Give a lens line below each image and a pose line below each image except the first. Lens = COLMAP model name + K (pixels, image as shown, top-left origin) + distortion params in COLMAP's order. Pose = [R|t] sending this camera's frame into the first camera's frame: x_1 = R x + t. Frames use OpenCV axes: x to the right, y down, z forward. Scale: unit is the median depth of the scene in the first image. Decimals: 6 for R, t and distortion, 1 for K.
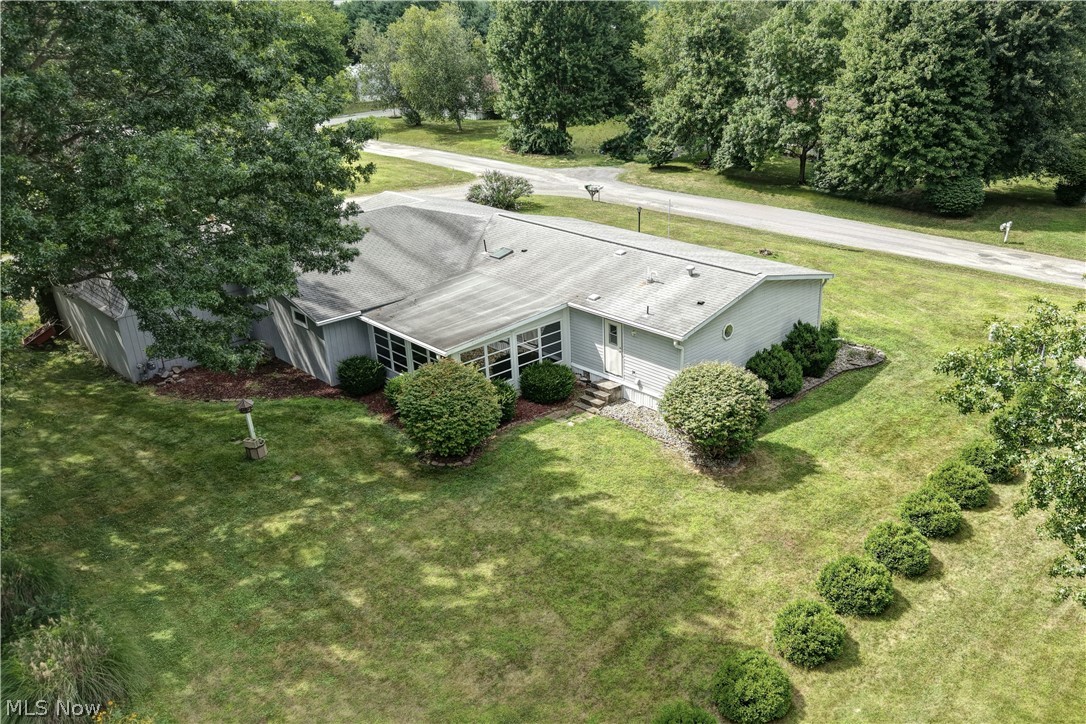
lens RADIAL K [[1129.1, 0, 543.0], [0, 1129.1, 362.0], [0, 0, 1]] dist [0.008311, 0.014826]
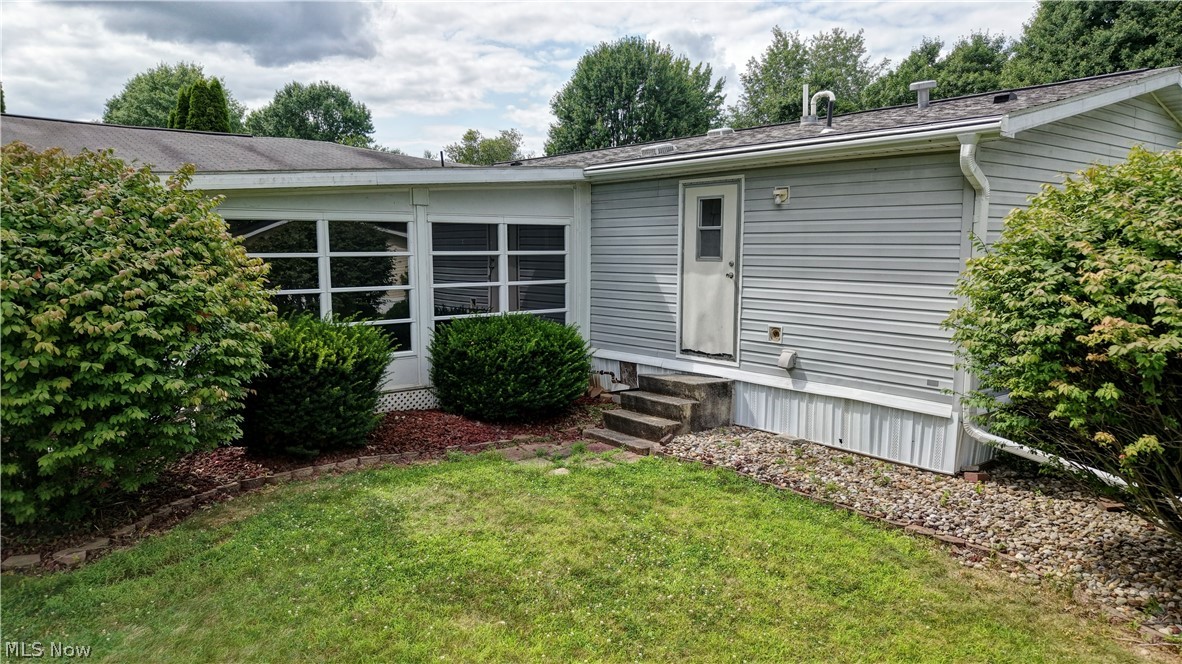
lens RADIAL K [[815.1, 0, 584.1], [0, 815.1, 347.5], [0, 0, 1]] dist [0.010054, -0.001739]
pose [[0.997484, 0.054787, -0.044997, 0.036869], [-0.064915, 0.960951, -0.268998, 0.077554], [0.028502, 0.271242, 0.962089, 0.766384]]
